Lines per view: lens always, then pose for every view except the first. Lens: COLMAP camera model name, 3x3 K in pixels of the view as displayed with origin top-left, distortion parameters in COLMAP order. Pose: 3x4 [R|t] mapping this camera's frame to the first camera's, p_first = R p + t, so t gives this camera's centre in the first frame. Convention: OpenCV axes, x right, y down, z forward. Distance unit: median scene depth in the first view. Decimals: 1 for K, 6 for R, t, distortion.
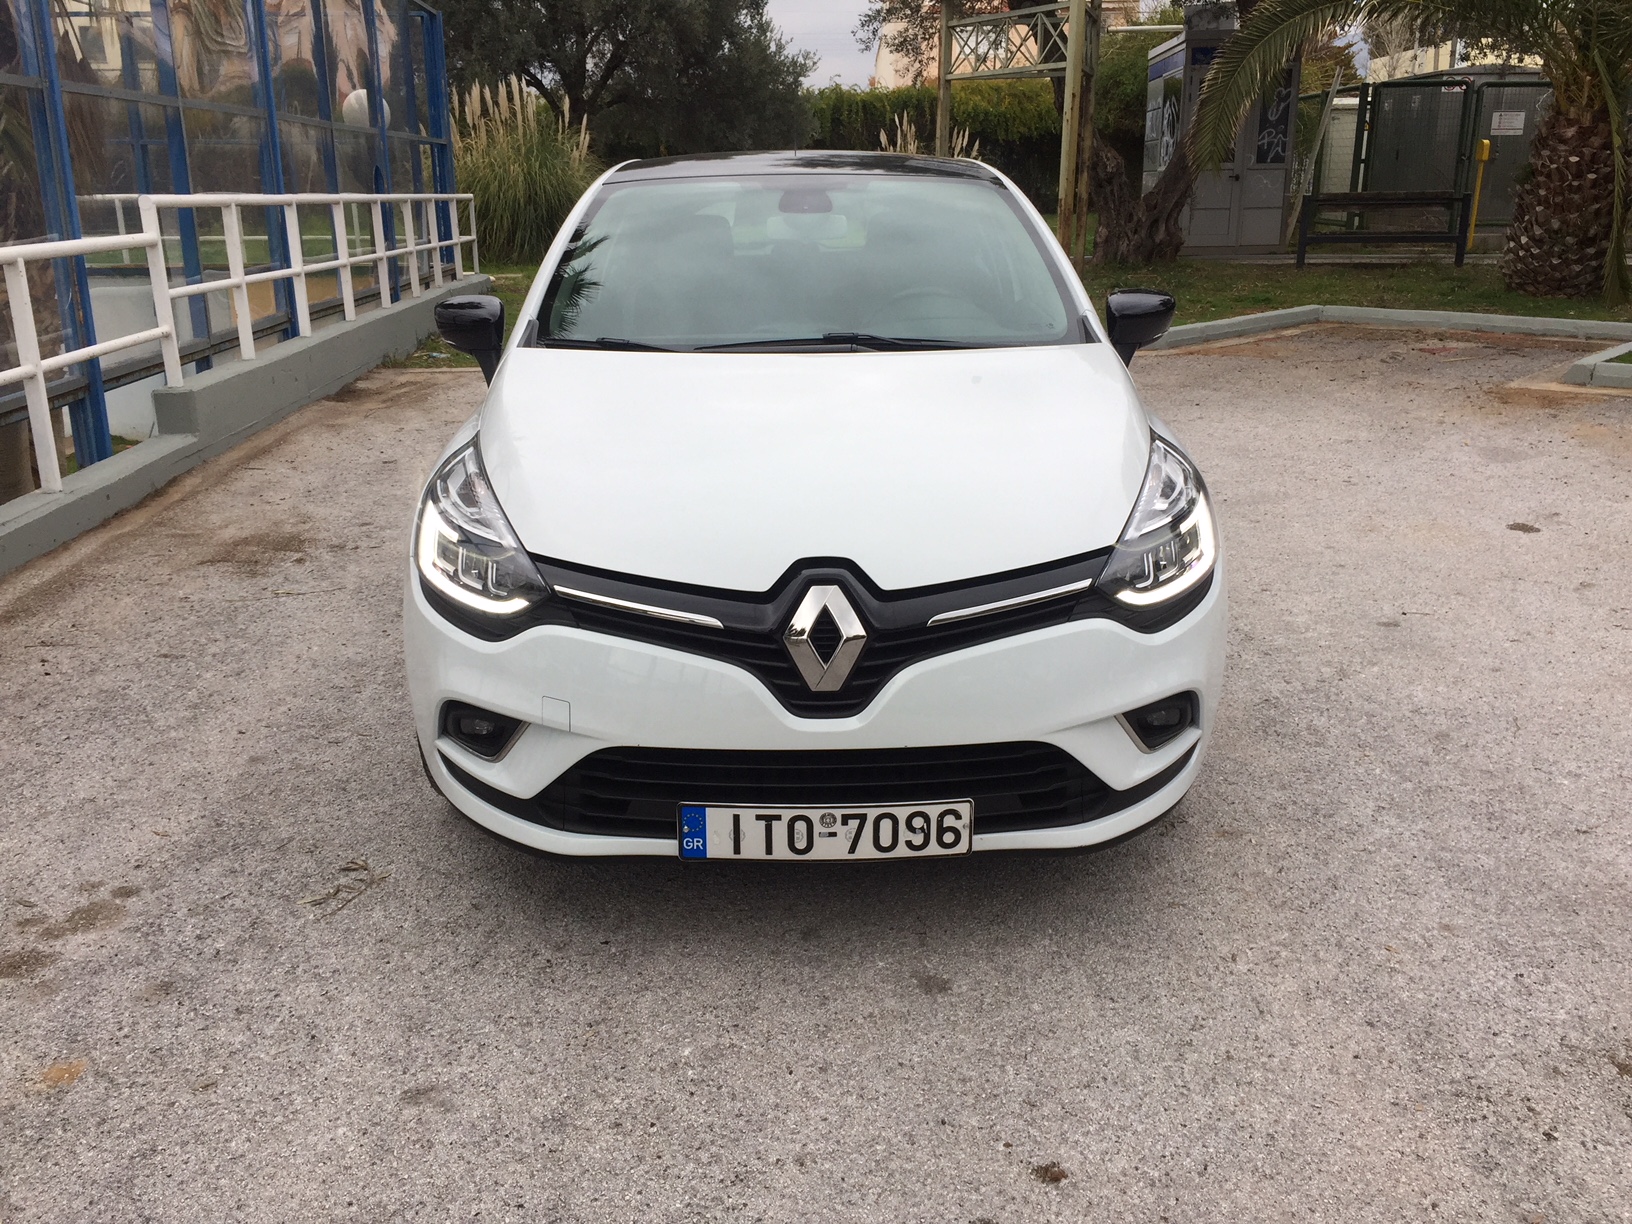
lens RADIAL K [[1400.4, 0, 821.8], [0, 1400.4, 609.1], [0, 0, 1]] dist [0.081459, -0.127008]
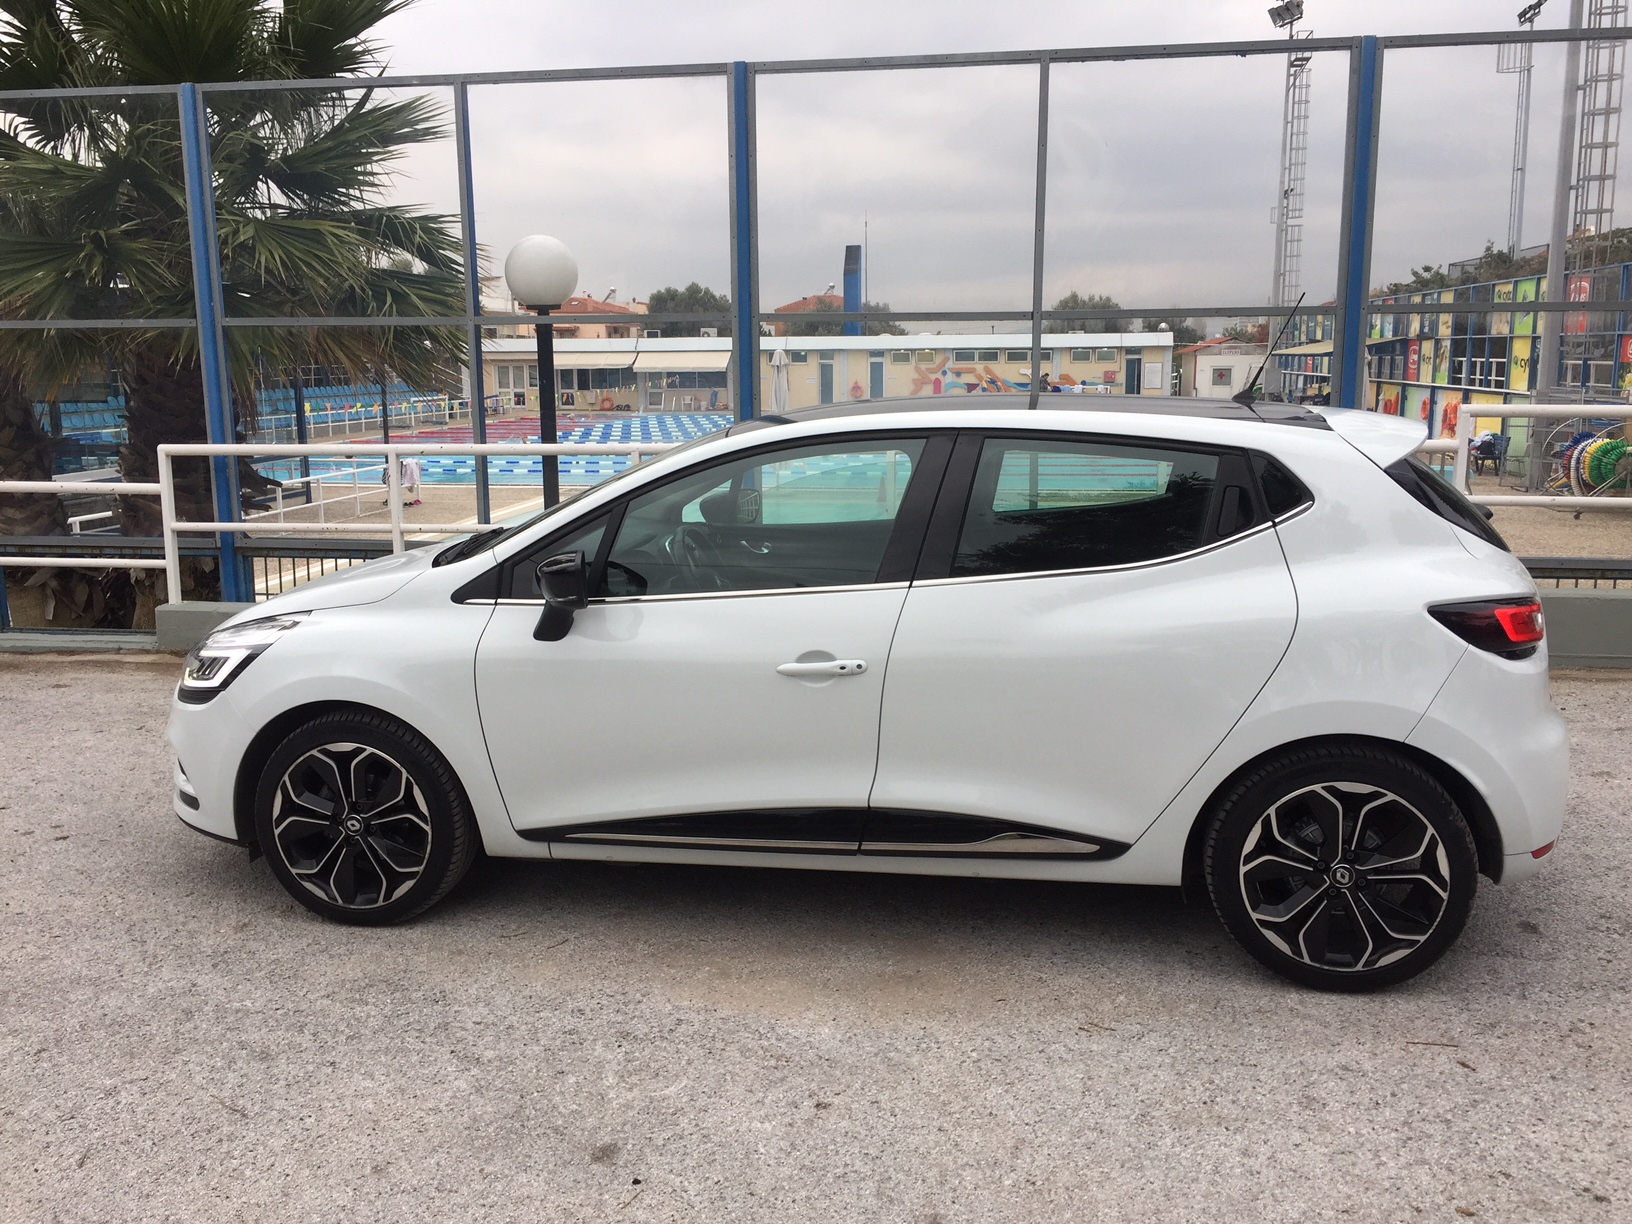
lens RADIAL K [[1400.4, 0, 821.8], [0, 1400.4, 609.1], [0, 0, 1]] dist [0.081459, -0.127008]
pose [[-0.221989, 0.178869, -0.958502, 1.687811], [-0.282660, 0.929012, 0.238830, -0.708380], [0.933180, 0.323948, -0.155672, 1.979122]]
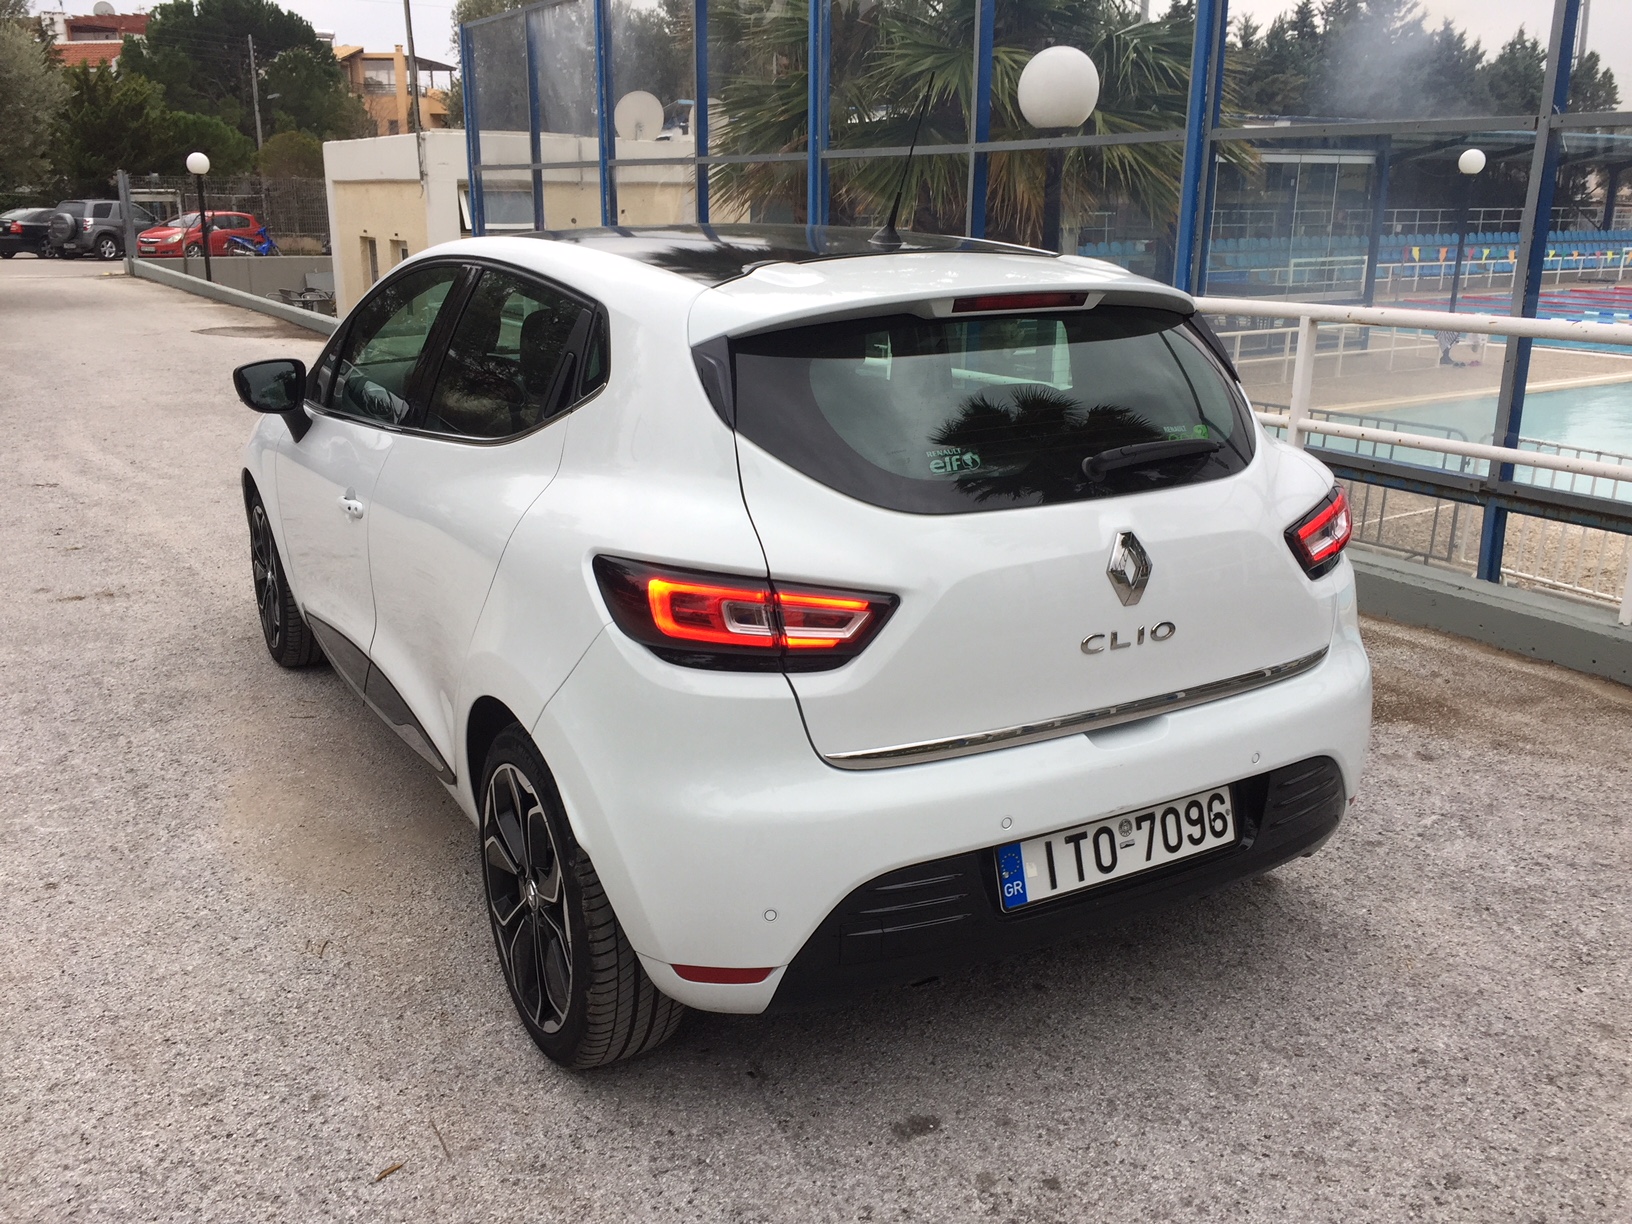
lens RADIAL K [[1400.4, 0, 821.8], [0, 1400.4, 609.1], [0, 0, 1]] dist [0.081459, -0.127008]
pose [[-0.882299, 0.126668, -0.453325, 0.542309], [-0.146801, 0.841016, 0.520713, -1.018257], [0.447211, 0.525973, -0.723432, 3.049626]]
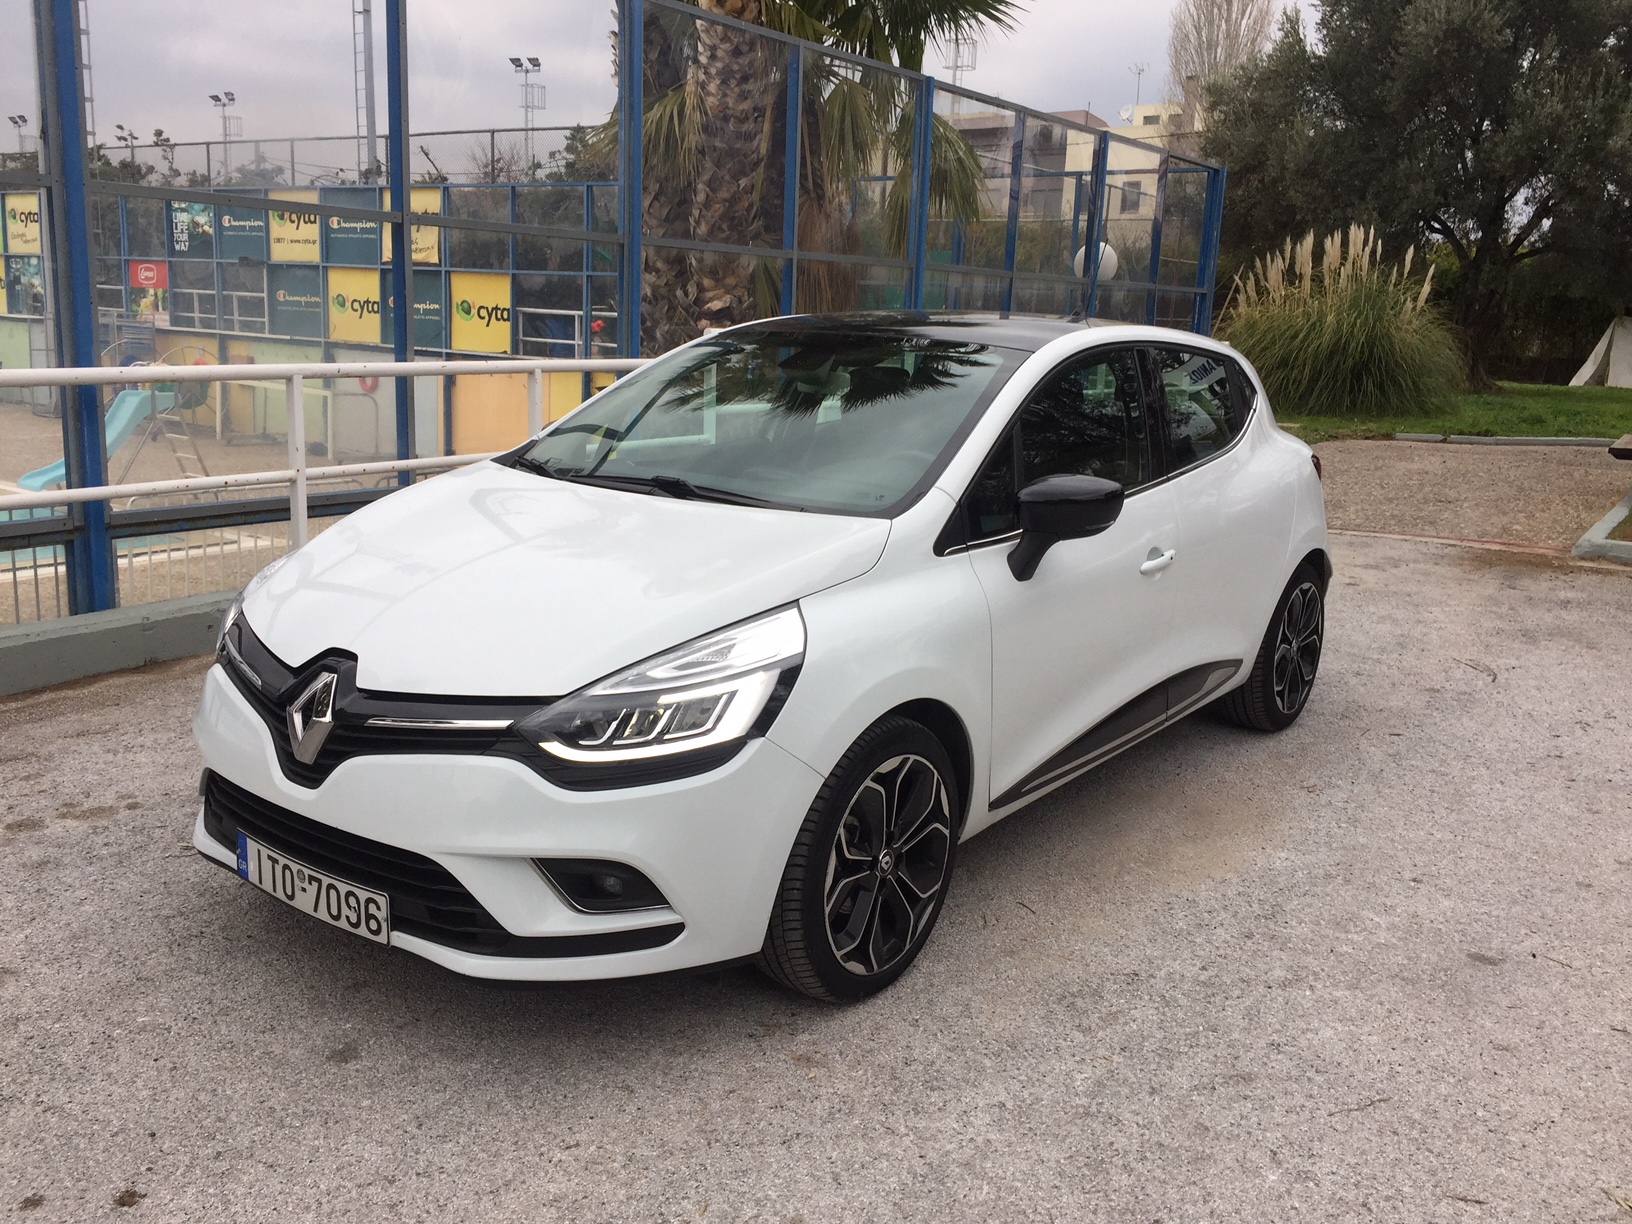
lens RADIAL K [[1400.4, 0, 821.8], [0, 1400.4, 609.1], [0, 0, 1]] dist [0.081459, -0.127008]
pose [[0.778718, 0.168304, -0.604377, 0.982488], [-0.228214, 0.973340, -0.022995, -0.129956], [0.584394, 0.155834, 0.796367, 0.290966]]
